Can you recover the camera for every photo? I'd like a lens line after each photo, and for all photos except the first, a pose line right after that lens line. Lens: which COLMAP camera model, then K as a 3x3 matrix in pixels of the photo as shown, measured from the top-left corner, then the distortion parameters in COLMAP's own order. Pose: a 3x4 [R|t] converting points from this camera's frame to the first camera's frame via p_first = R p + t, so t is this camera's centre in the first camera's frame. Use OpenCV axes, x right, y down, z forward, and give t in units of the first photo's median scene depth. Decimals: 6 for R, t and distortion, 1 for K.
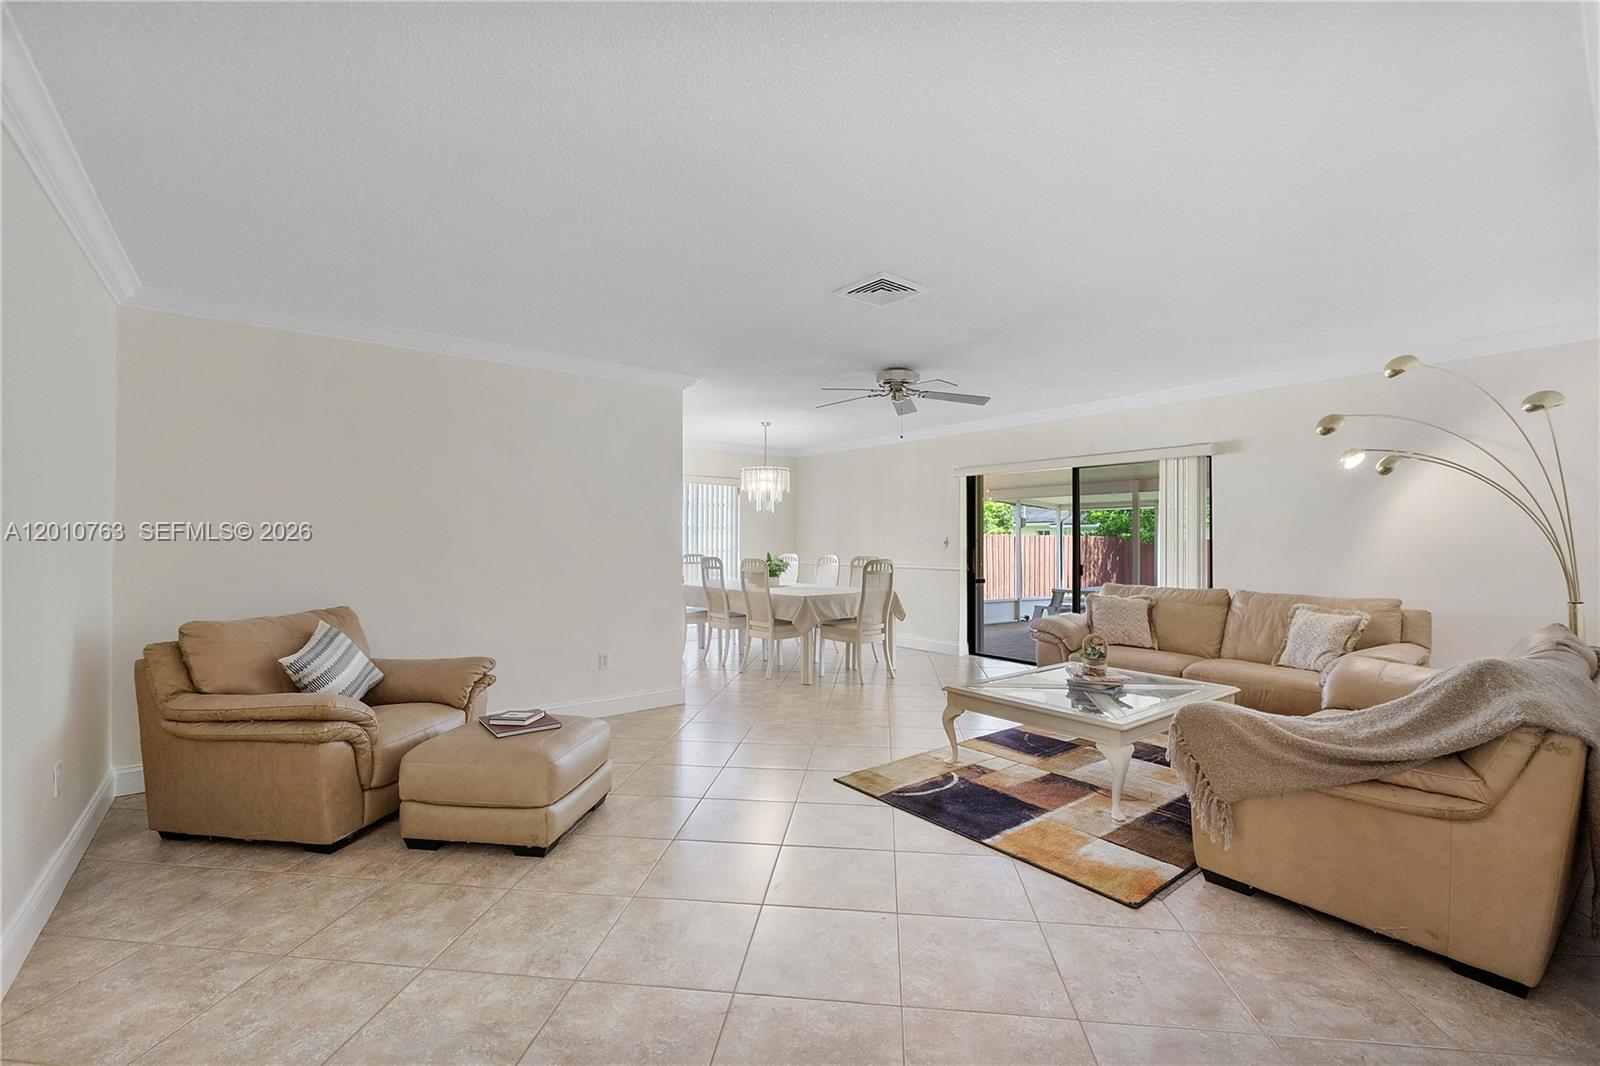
lens RADIAL K [[683.5, 0, 788.4], [0, 683.5, 530.9], [0, 0, 1]] dist [-0.007347, -0.000216]
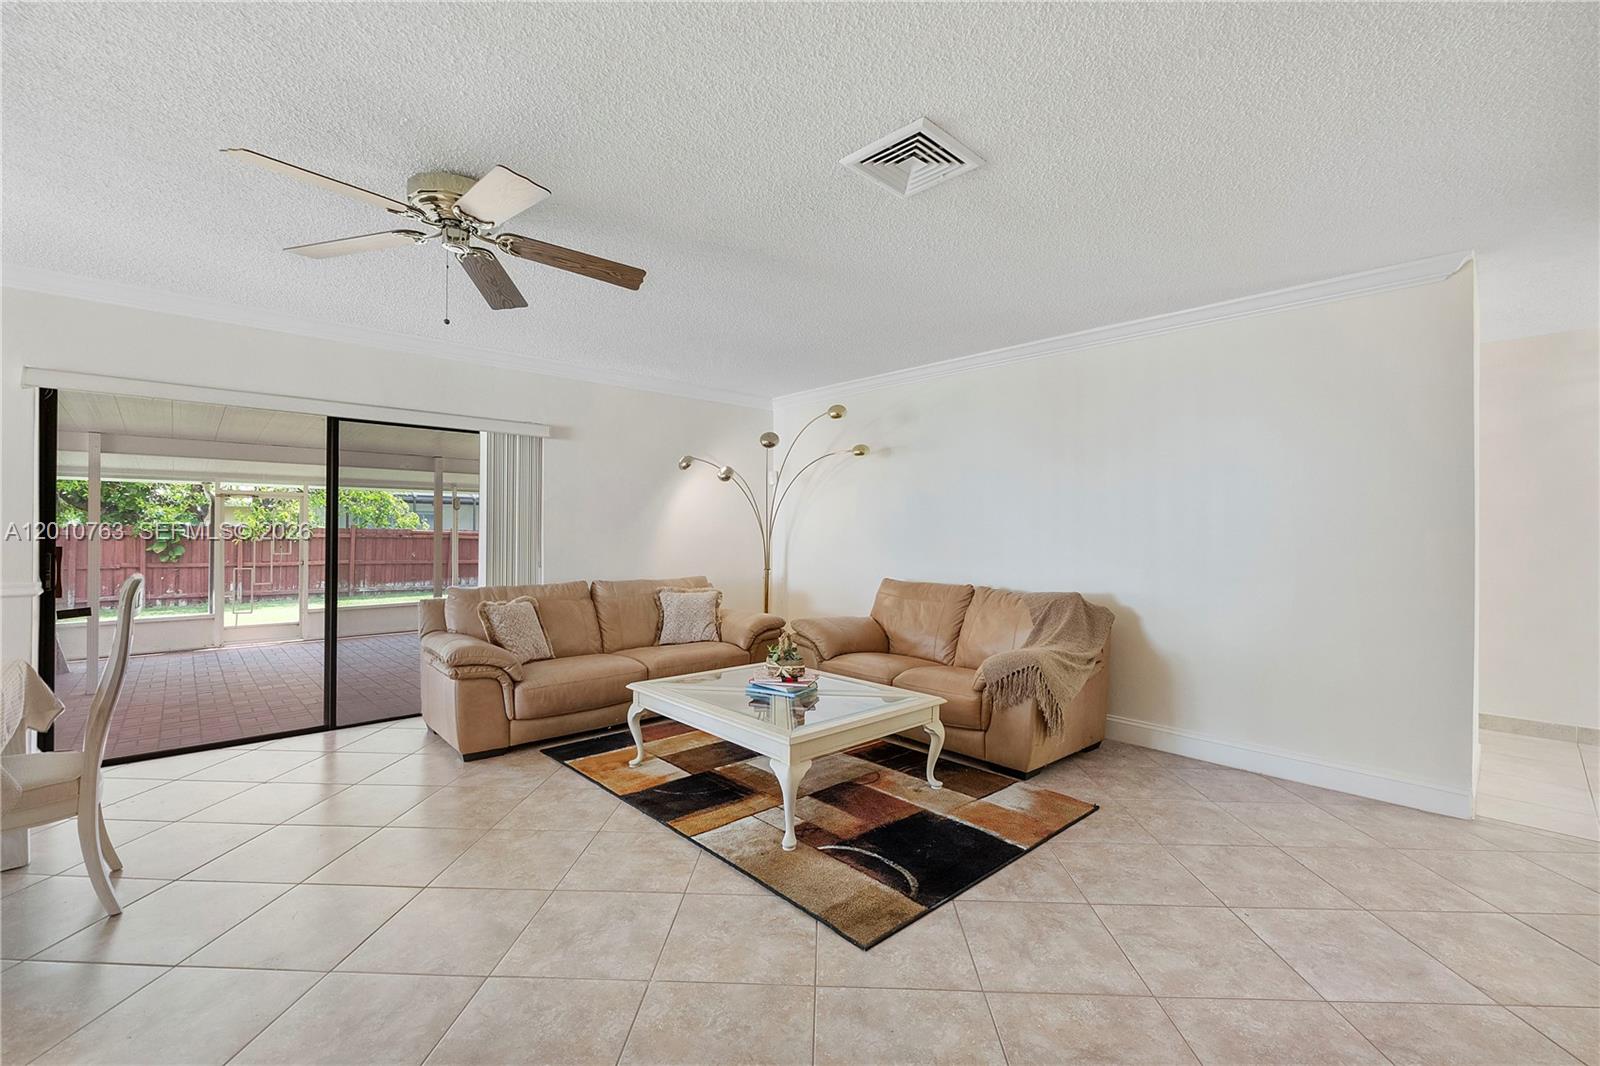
lens RADIAL K [[683.5, 0, 797.7], [0, 683.5, 531.0], [0, 0, 1]] dist [-0.007347, -0.000216]
pose [[-0.097653, -0.000581, 0.995220, -0.393044], [-0.017804, 0.999841, -0.001163, 0.010956], [-0.995061, -0.017833, -0.097648, 0.884671]]
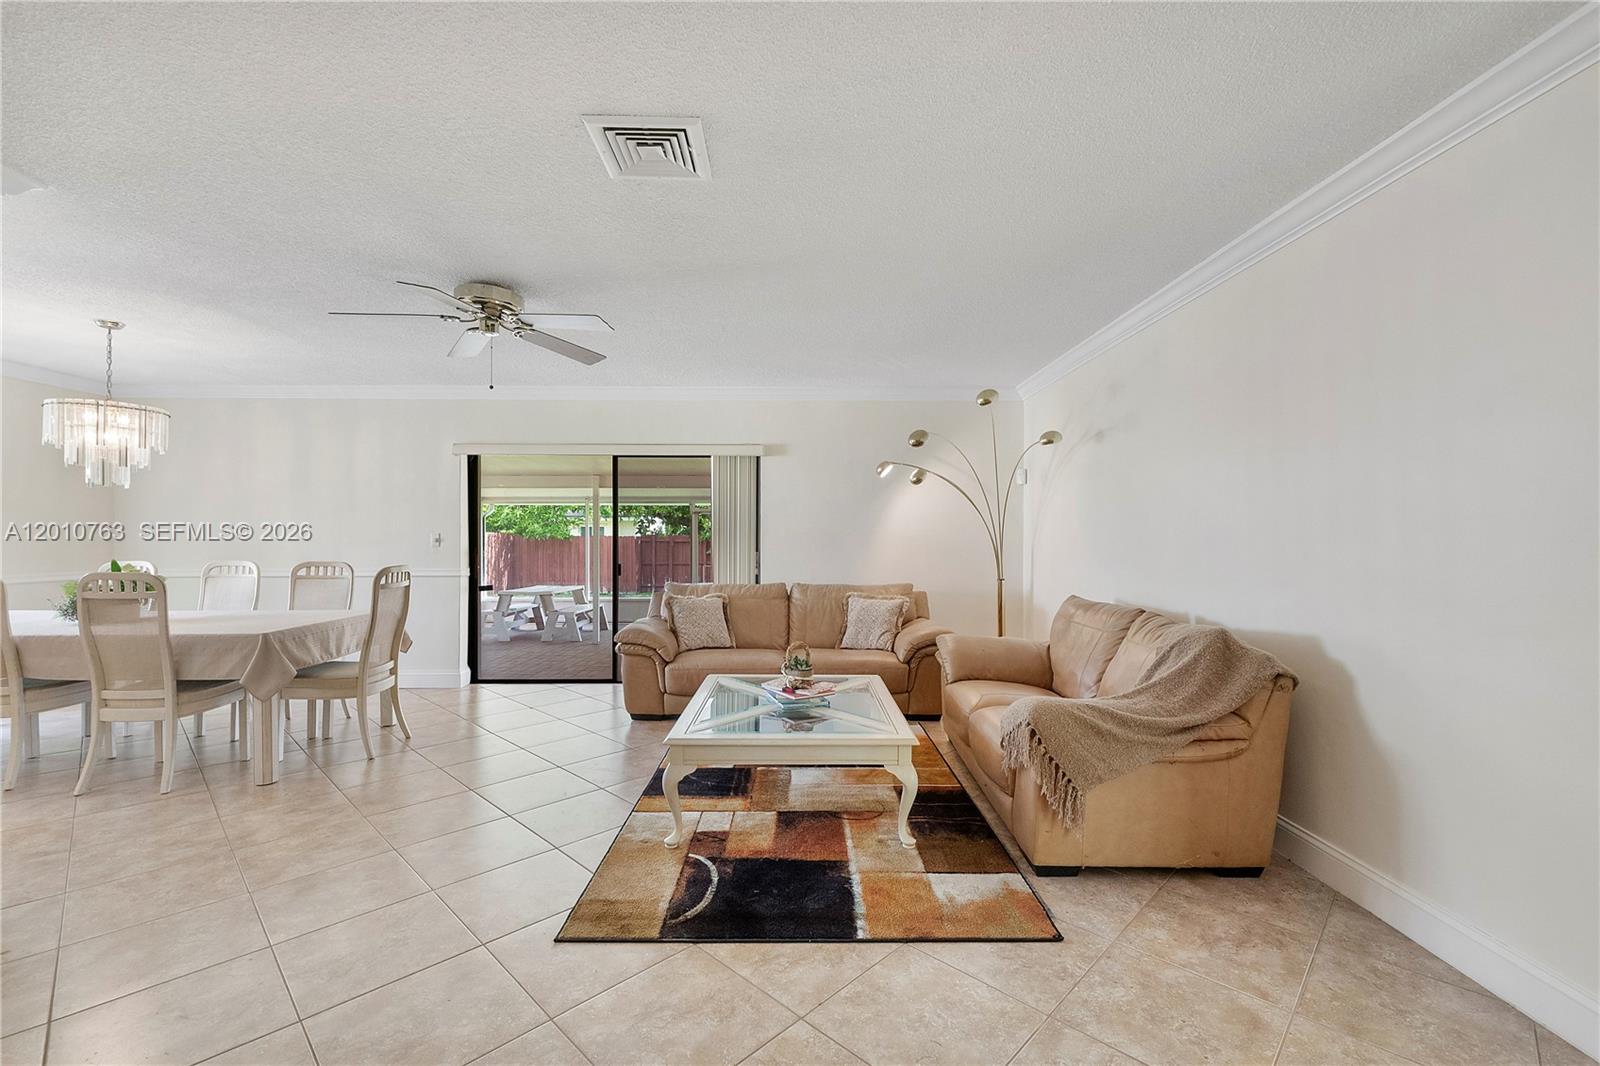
lens RADIAL K [[683.5, 0, 802.9], [0, 683.5, 536.4], [0, 0, 1]] dist [-0.007347, -0.000216]
pose [[0.598009, -0.000183, 0.801490, -0.220545], [-0.010195, 0.999917, 0.007835, 0.004186], [-0.801425, -0.012857, 0.597957, 0.377131]]
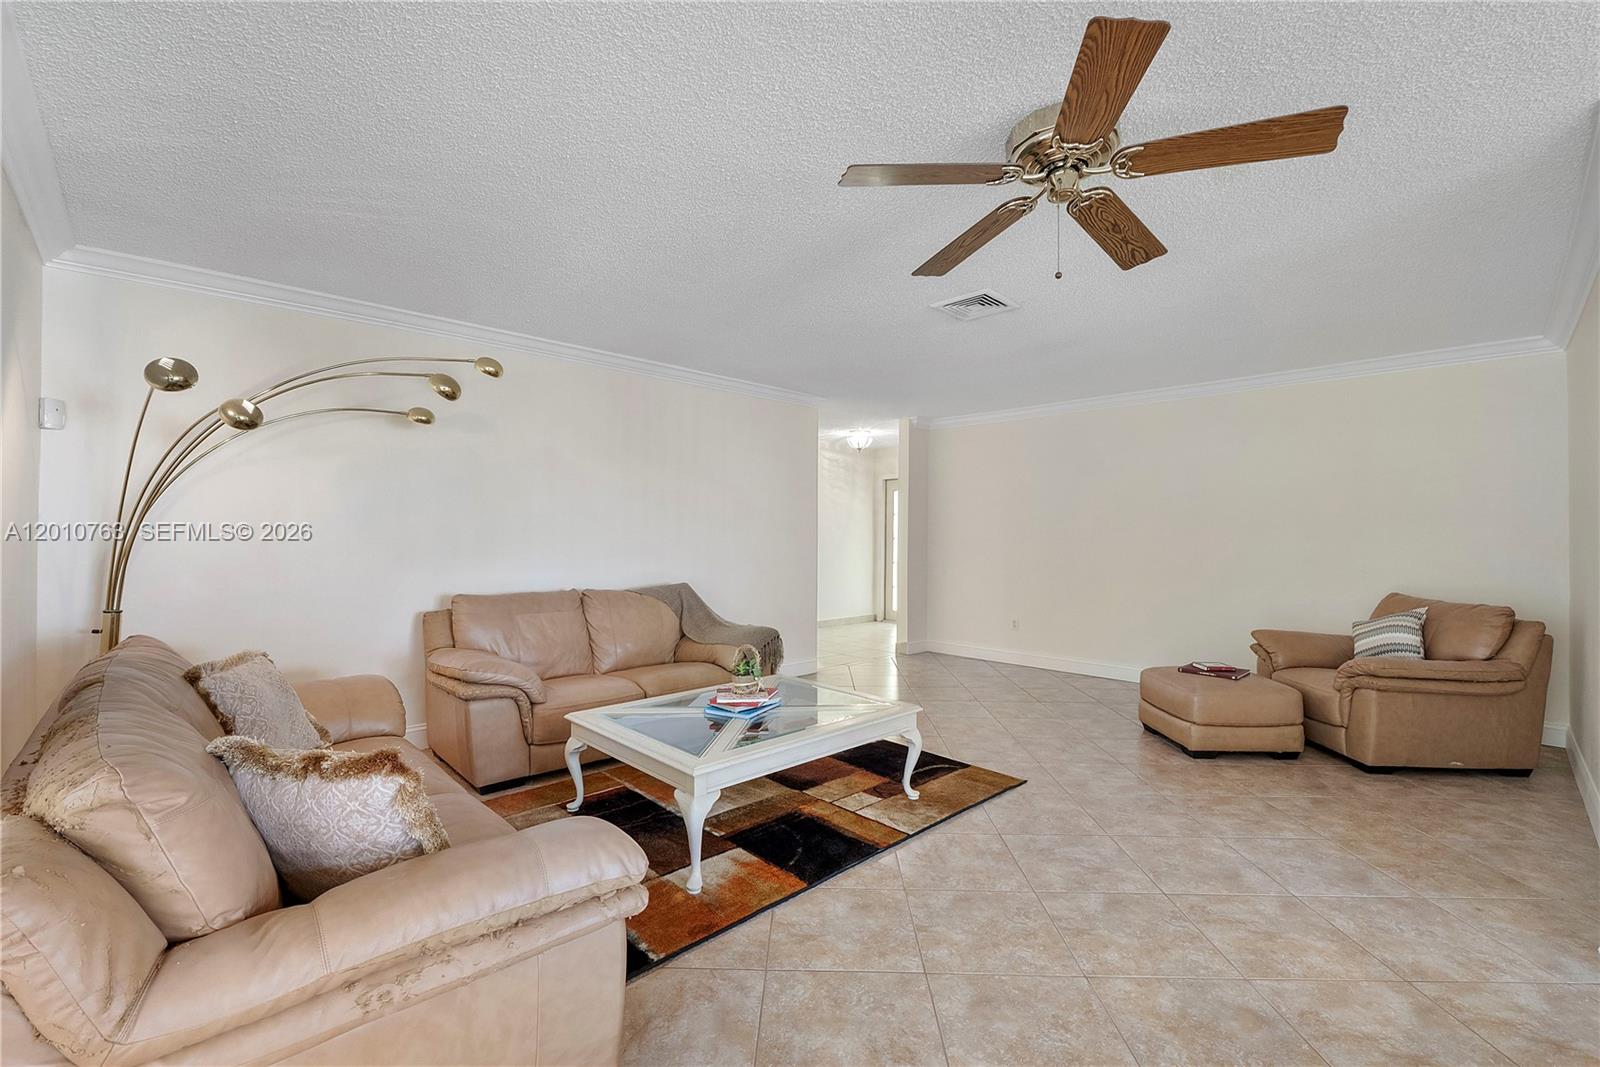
lens RADIAL K [[683.5, 0, 808.3], [0, 683.5, 523.6], [0, 0, 1]] dist [-0.007347, -0.000216]
pose [[-0.993649, -0.004458, -0.112433, 0.386322], [-0.002896, 0.999897, -0.014055, 0.006084], [0.112484, -0.013640, -0.993560, 1.535612]]
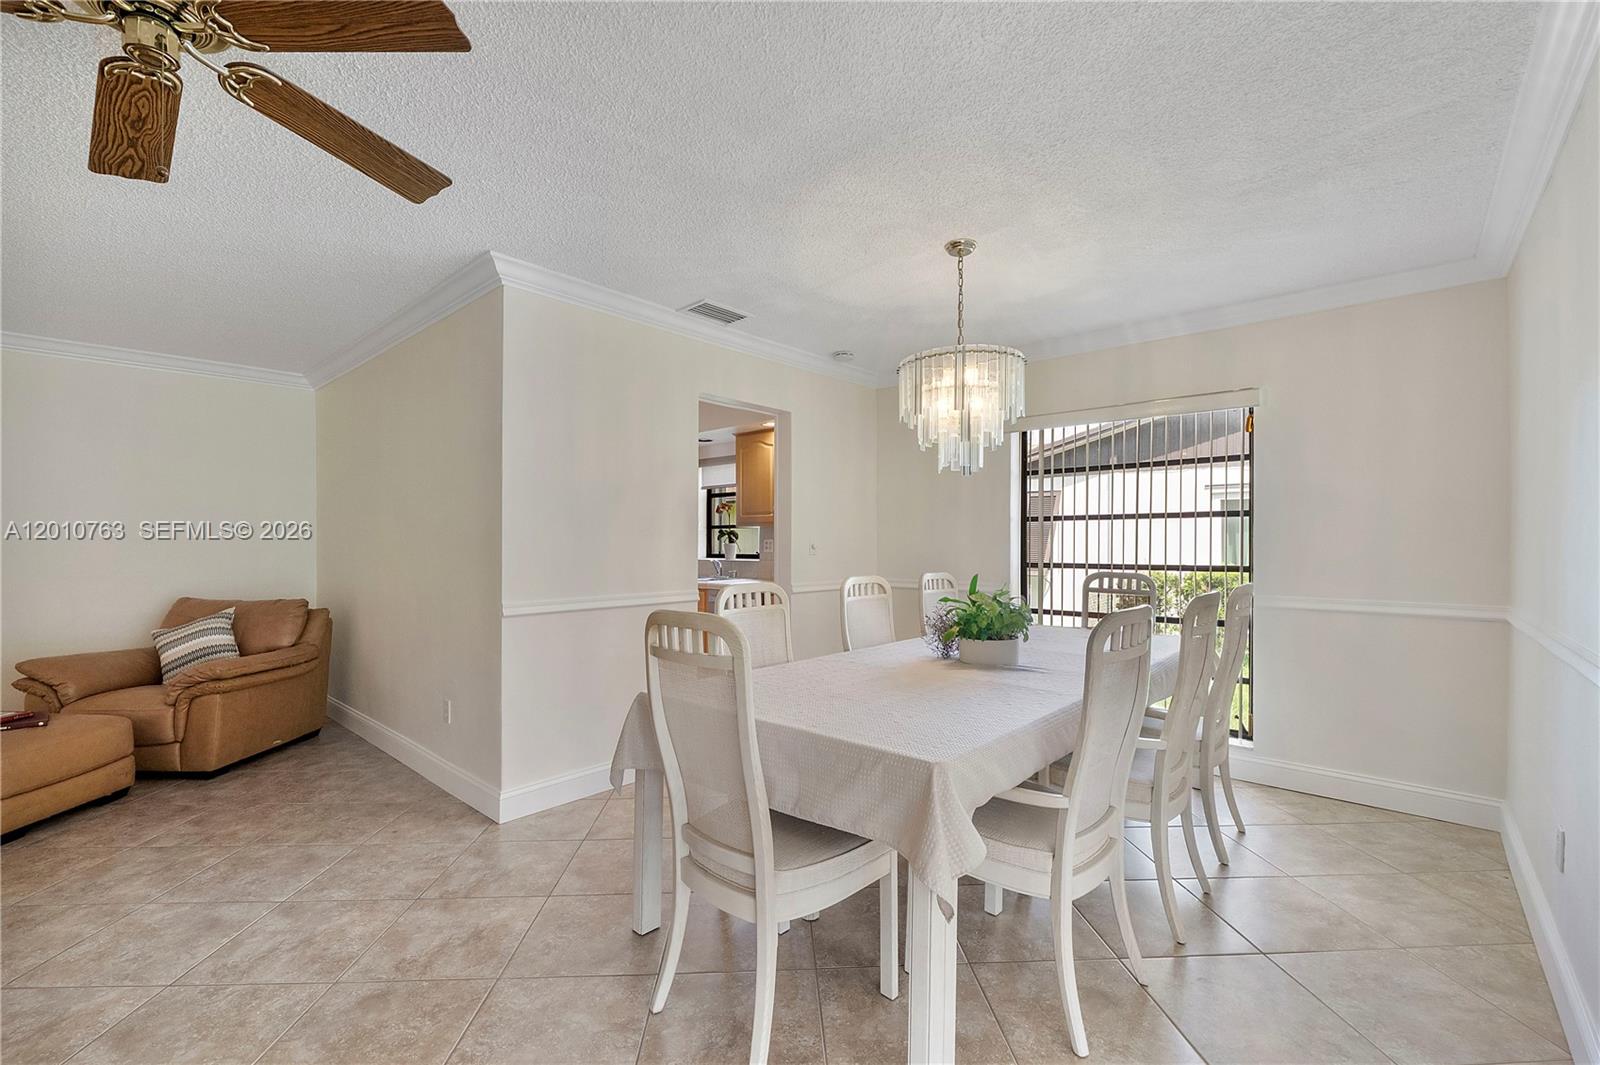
lens RADIAL K [[683.5, 0, 790.5], [0, 683.5, 543.7], [0, 0, 1]] dist [-0.007347, -0.000216]
pose [[0.174794, 0.006079, -0.984586, 0.534576], [0.000165, 0.999981, 0.006204, 0.007079], [0.984605, -0.001247, 0.174790, 1.343346]]
